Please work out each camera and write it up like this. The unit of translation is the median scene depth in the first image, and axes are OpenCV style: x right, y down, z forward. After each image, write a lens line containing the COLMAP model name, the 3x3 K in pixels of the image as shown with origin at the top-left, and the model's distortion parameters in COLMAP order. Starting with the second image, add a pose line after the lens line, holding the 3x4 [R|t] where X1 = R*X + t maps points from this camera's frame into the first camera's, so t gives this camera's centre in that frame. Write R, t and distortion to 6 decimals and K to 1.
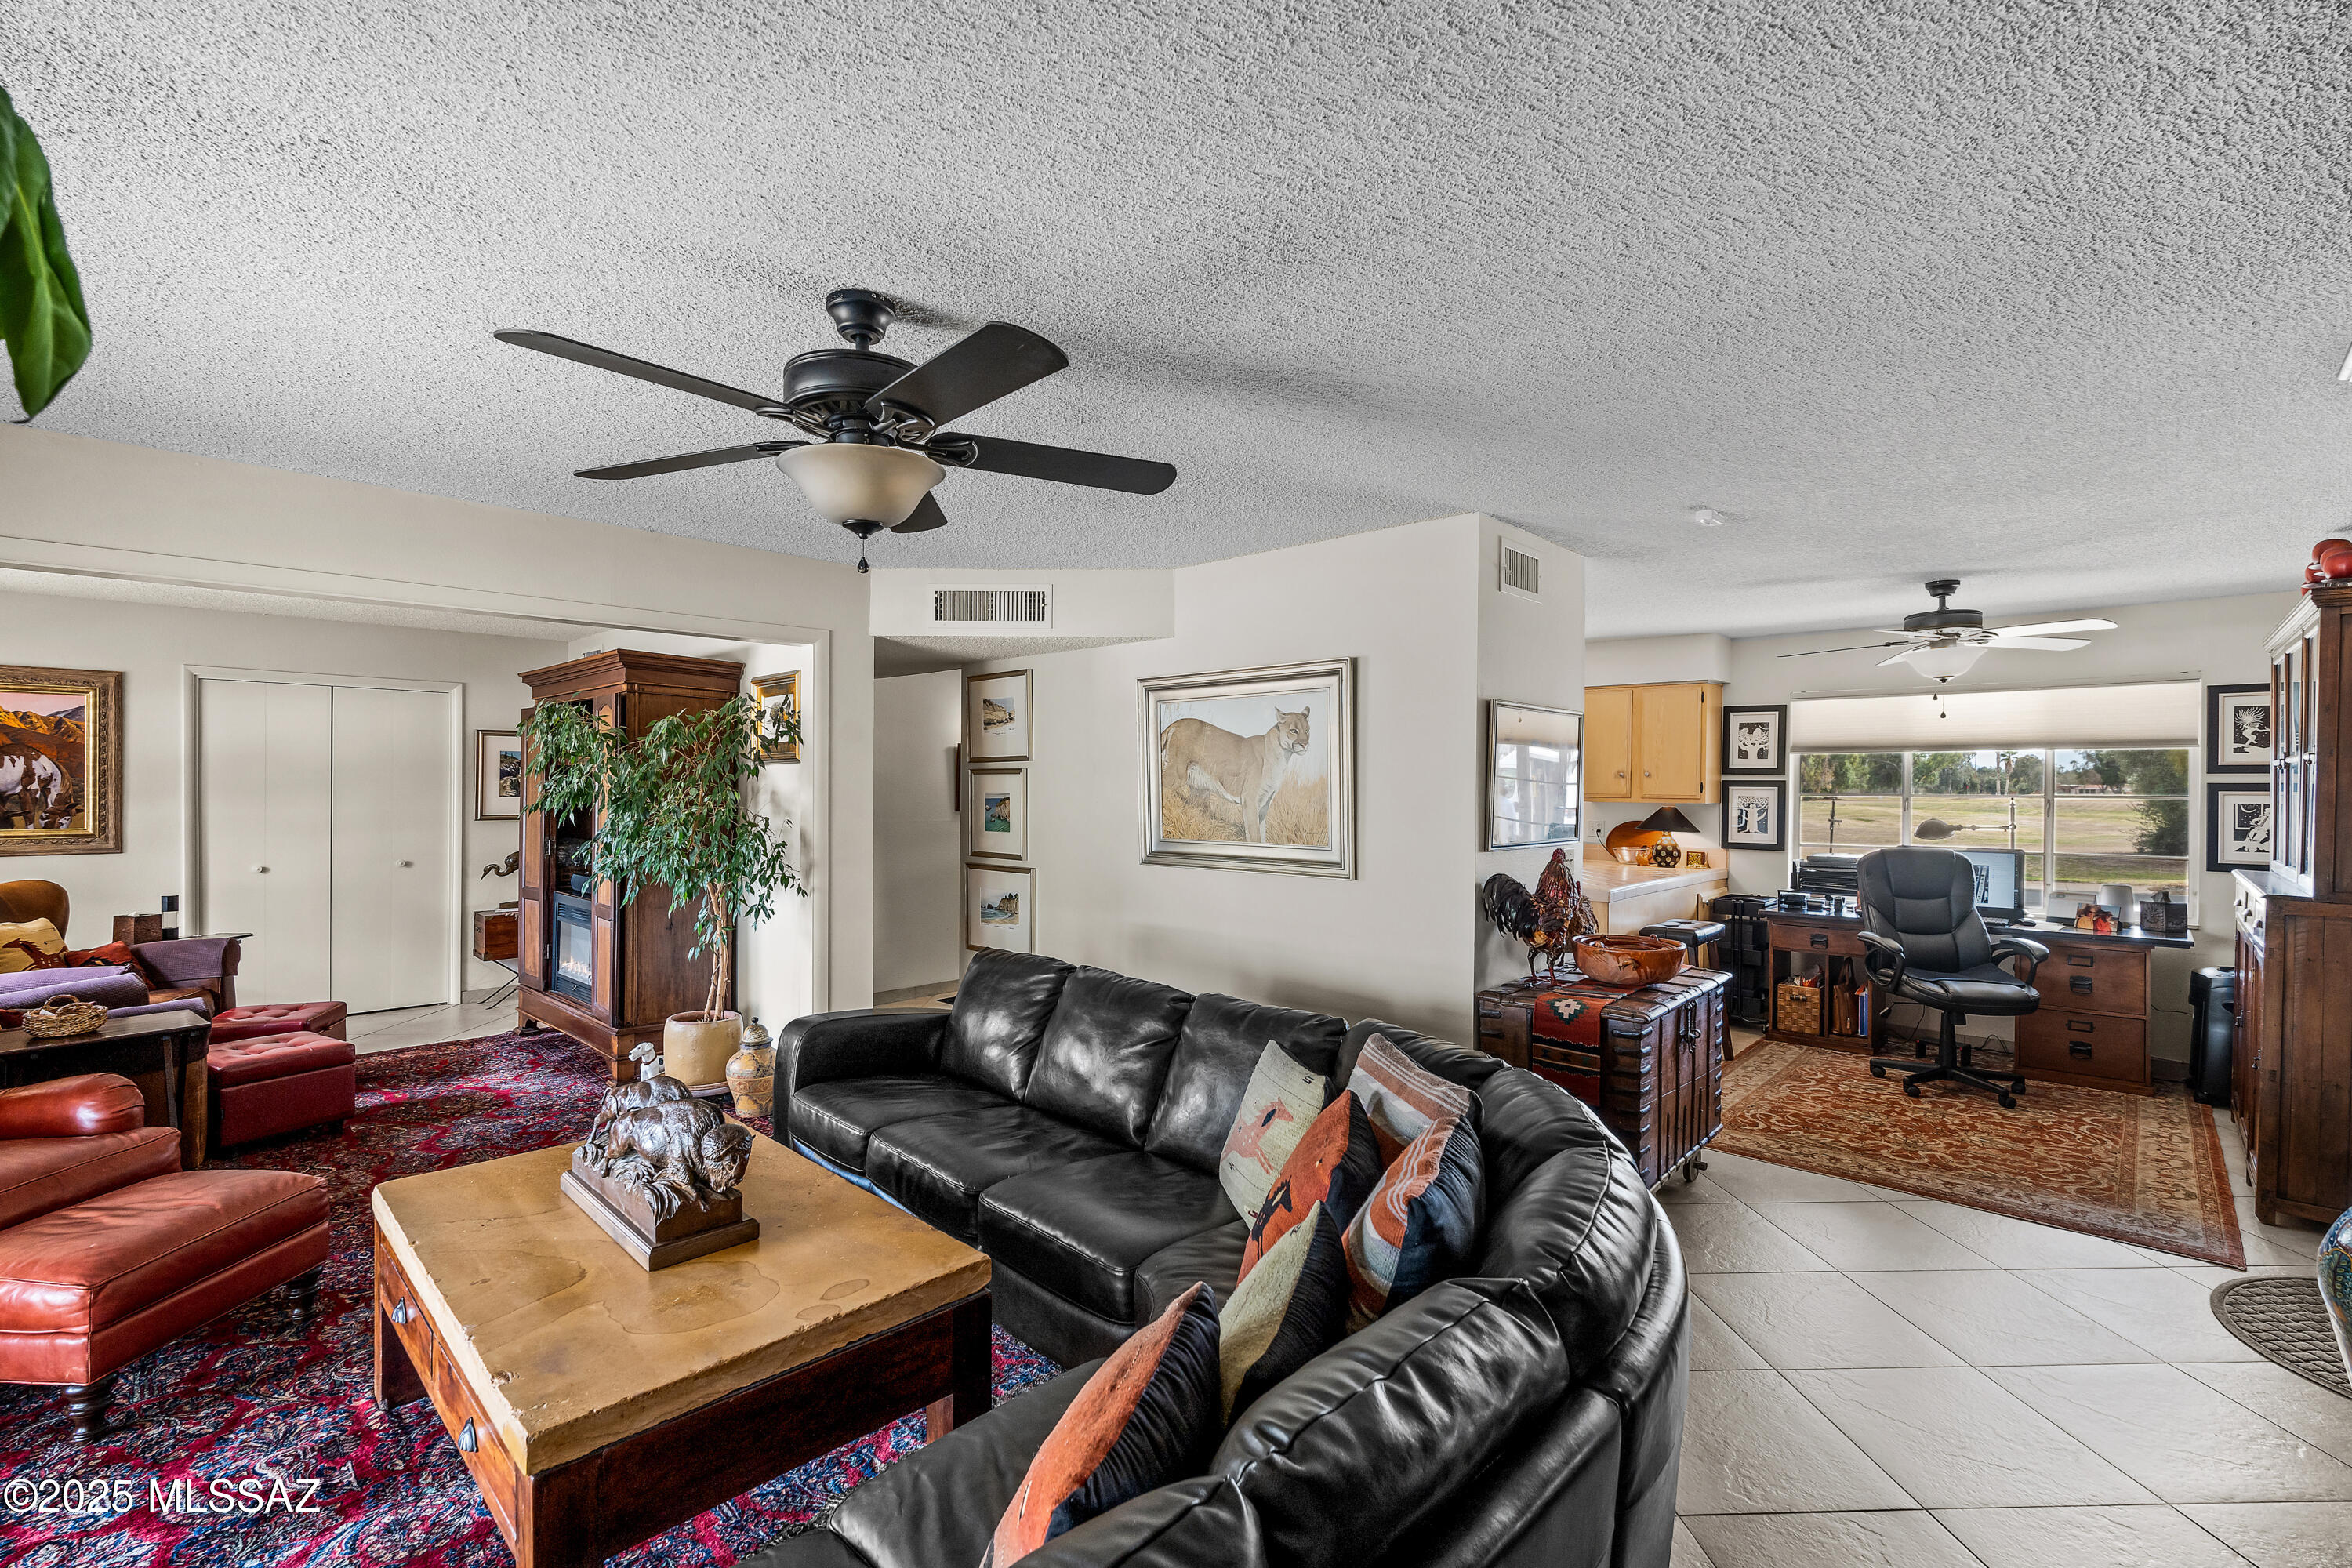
lens RADIAL K [[1026.5, 0, 1175.7], [0, 1026.5, 789.4], [0, 0, 1]] dist [-0.008249, 0.000755]
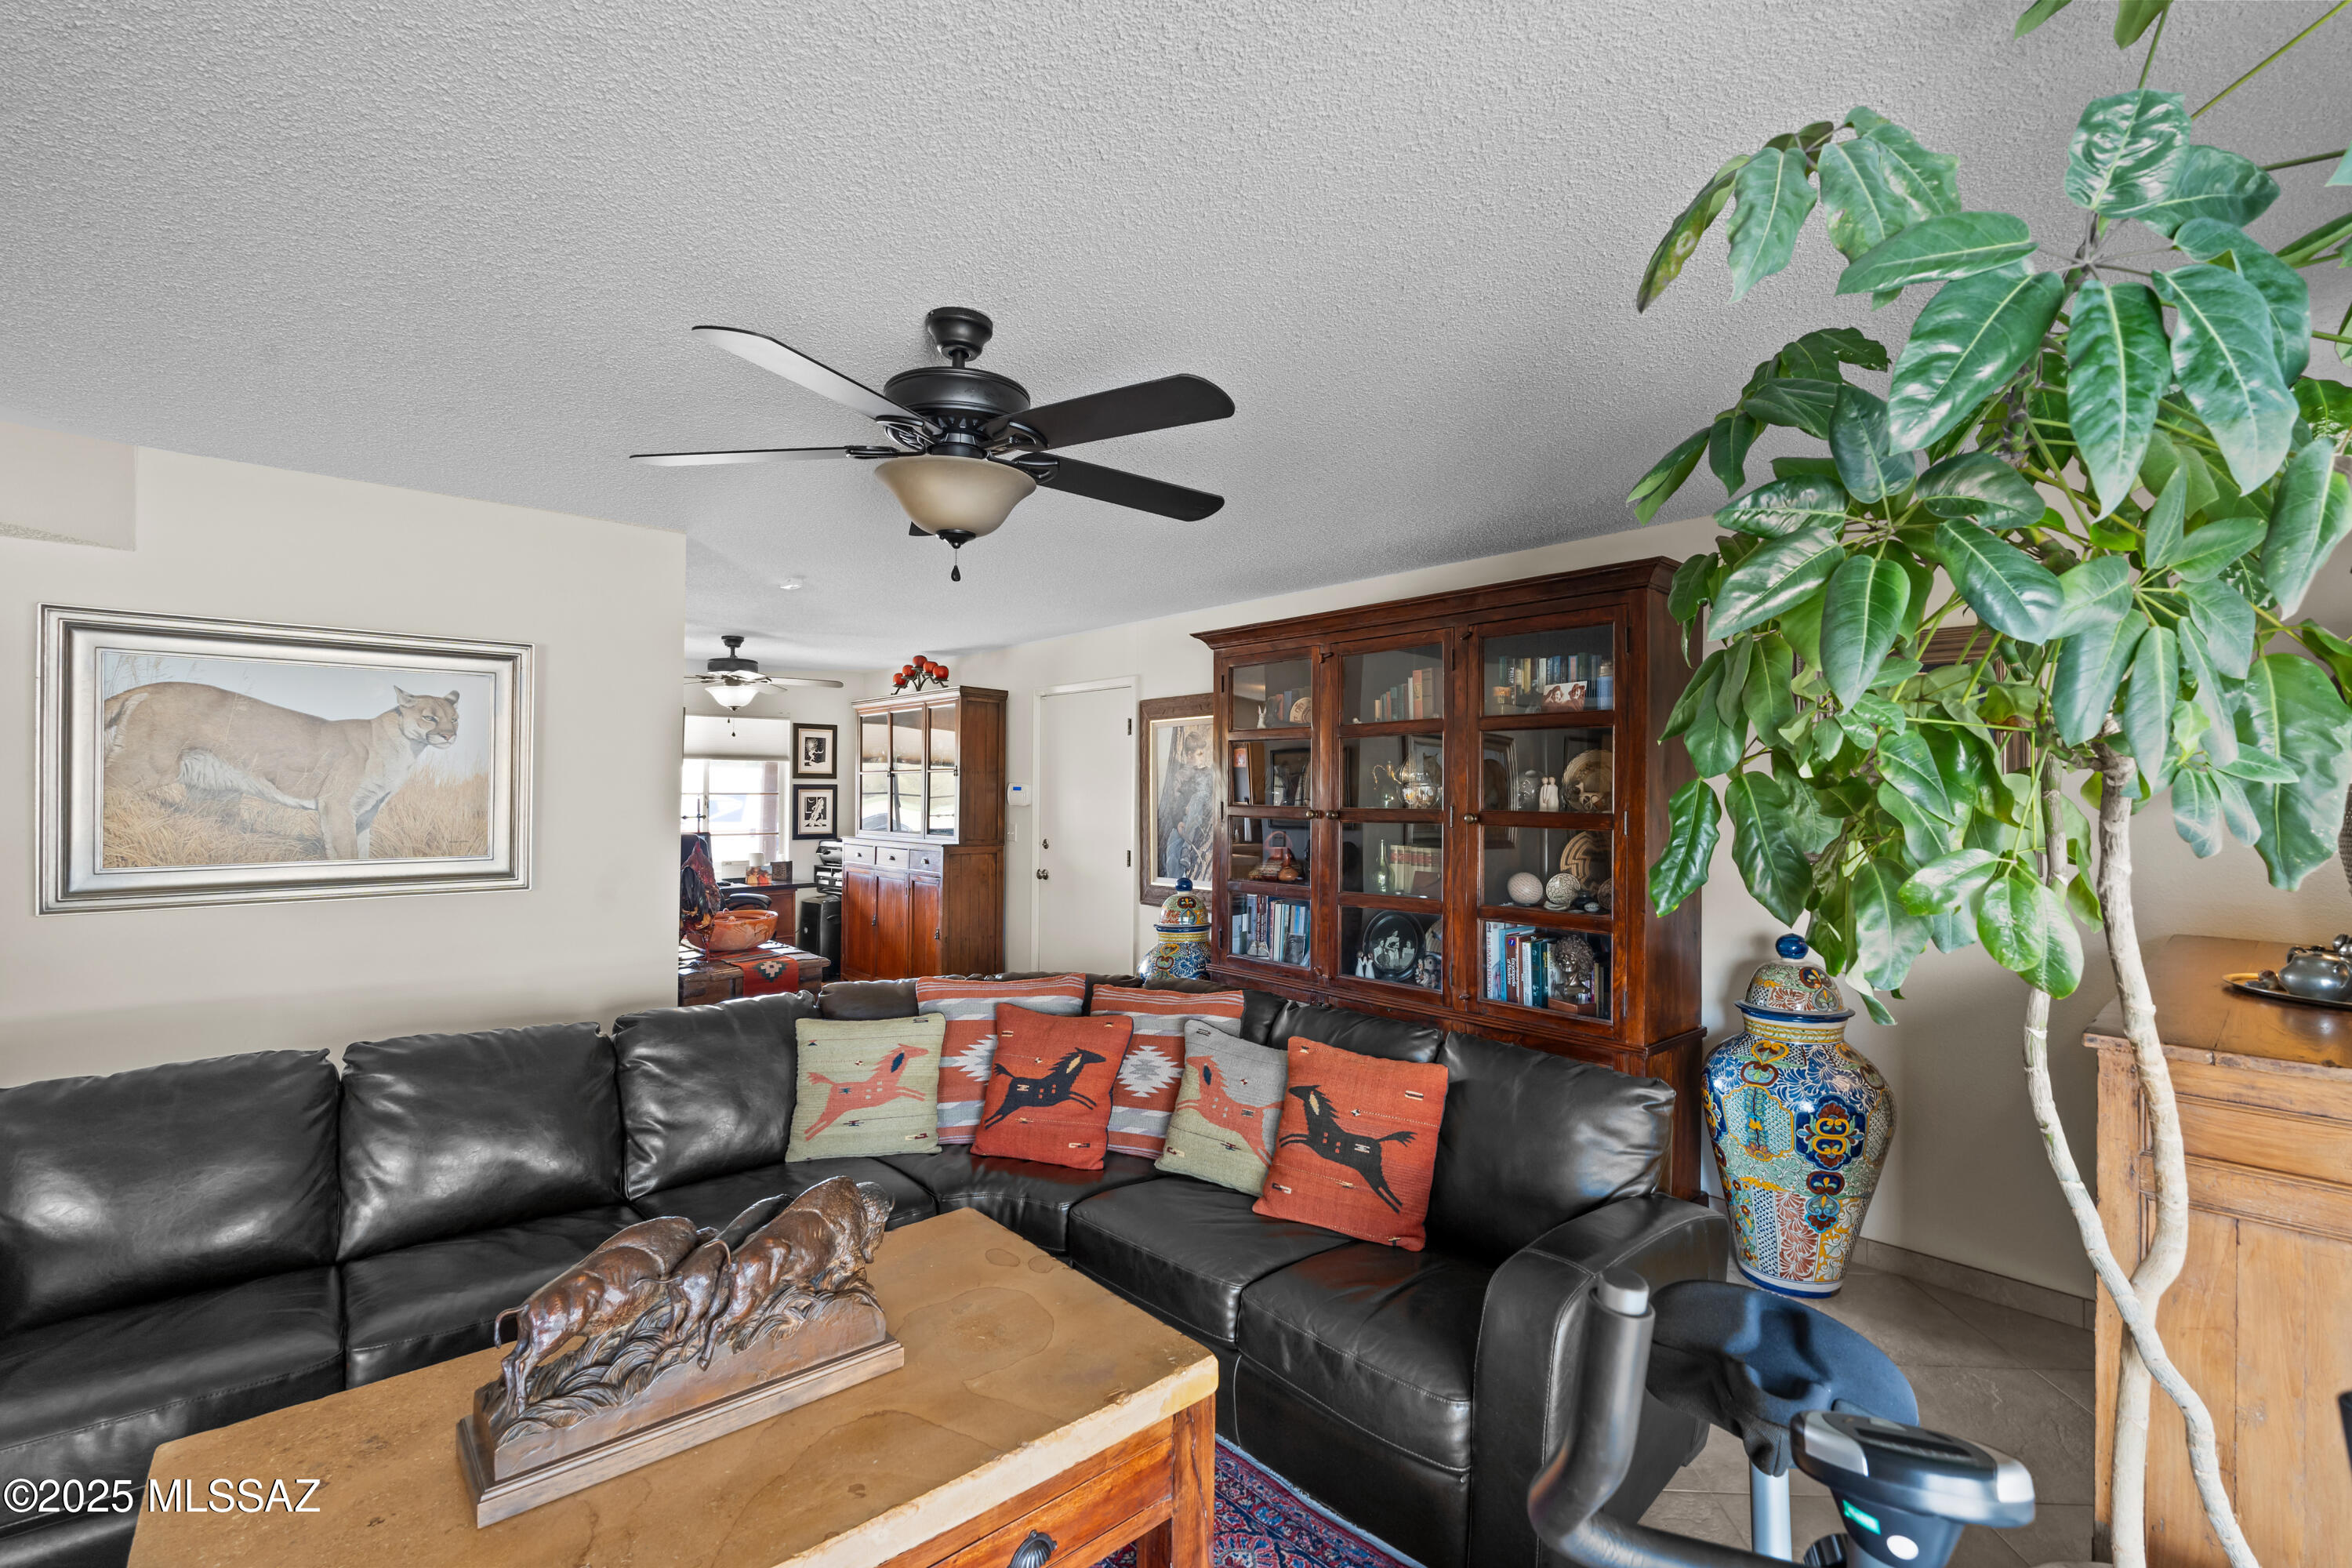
lens RADIAL K [[1026.5, 0, 1170.9], [0, 1026.5, 791.1], [0, 0, 1]] dist [-0.008249, 0.000755]
pose [[0.083599, -0.003335, 0.996494, -0.610580], [-0.002412, 0.999991, 0.003549, -0.003014], [-0.996497, -0.002700, 0.083590, 0.324091]]
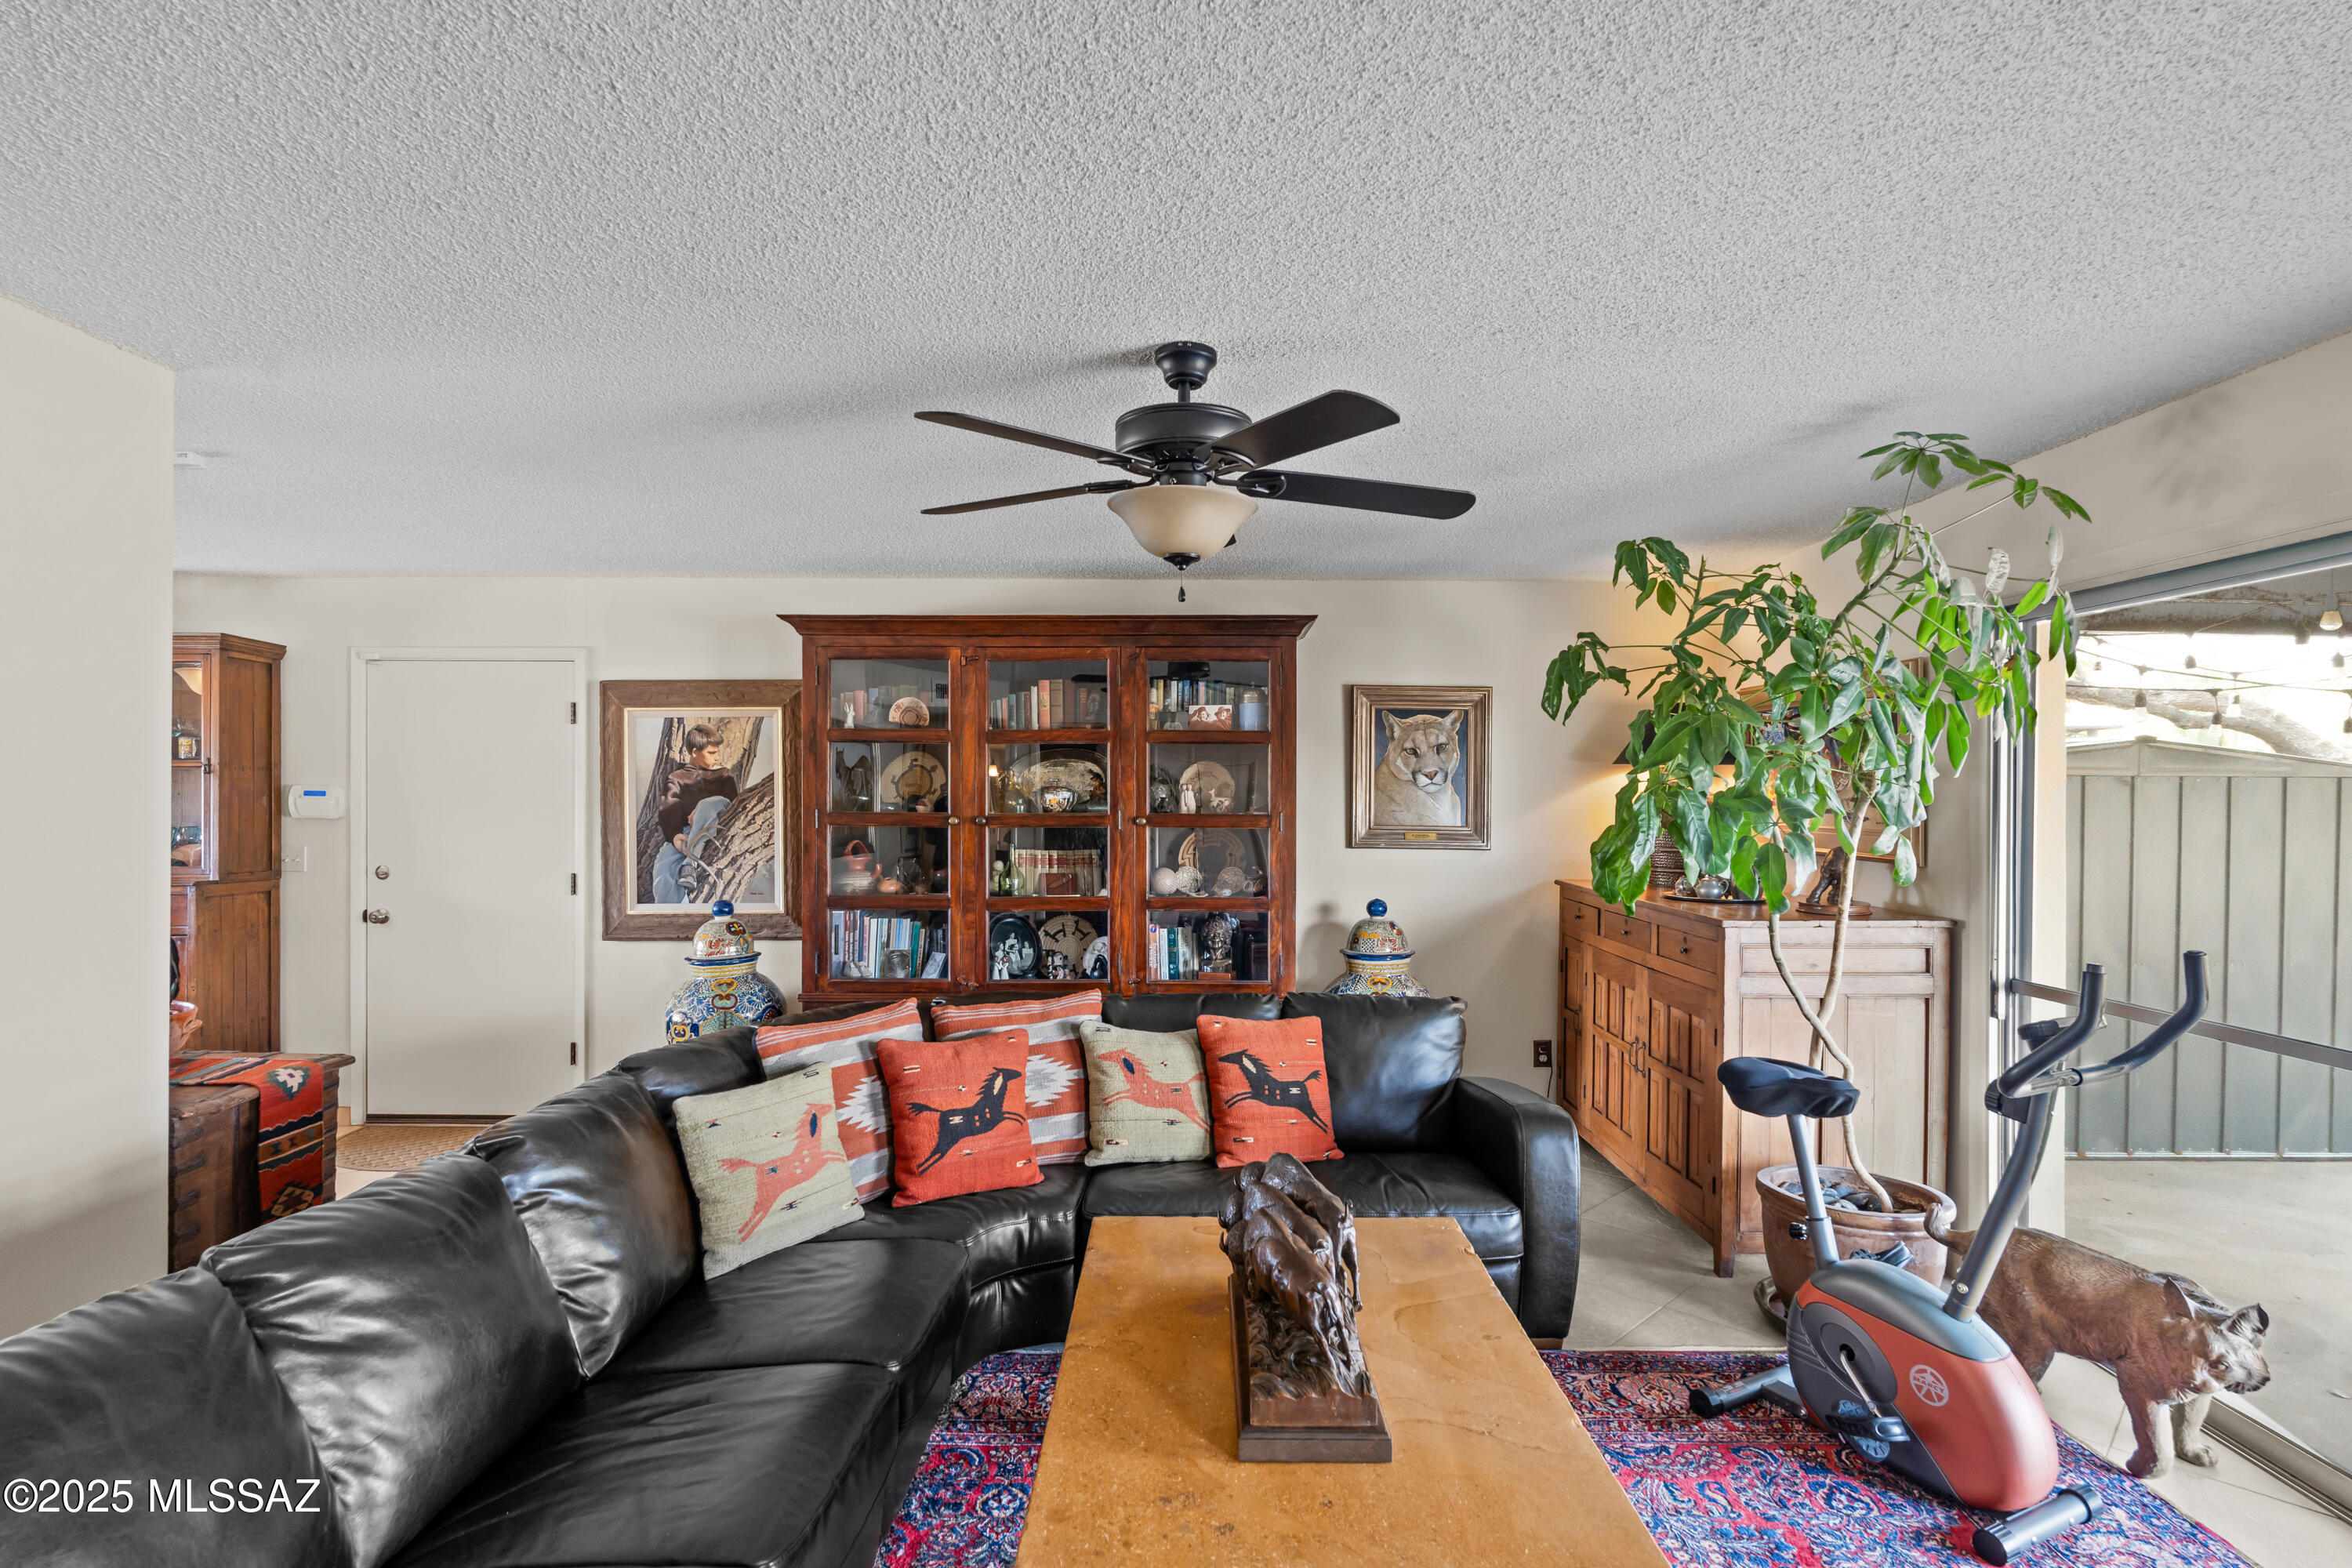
lens RADIAL K [[1186.8, 0, 1172.6], [0, 1186.8, 800.9], [0, 0, 1]] dist [-0.001308, -0.001585]
pose [[-0.683449, -0.009916, 0.729931, -0.566524], [-0.002591, 0.999934, 0.011158, -0.008551], [-0.729994, 0.005735, -0.683430, 0.863296]]
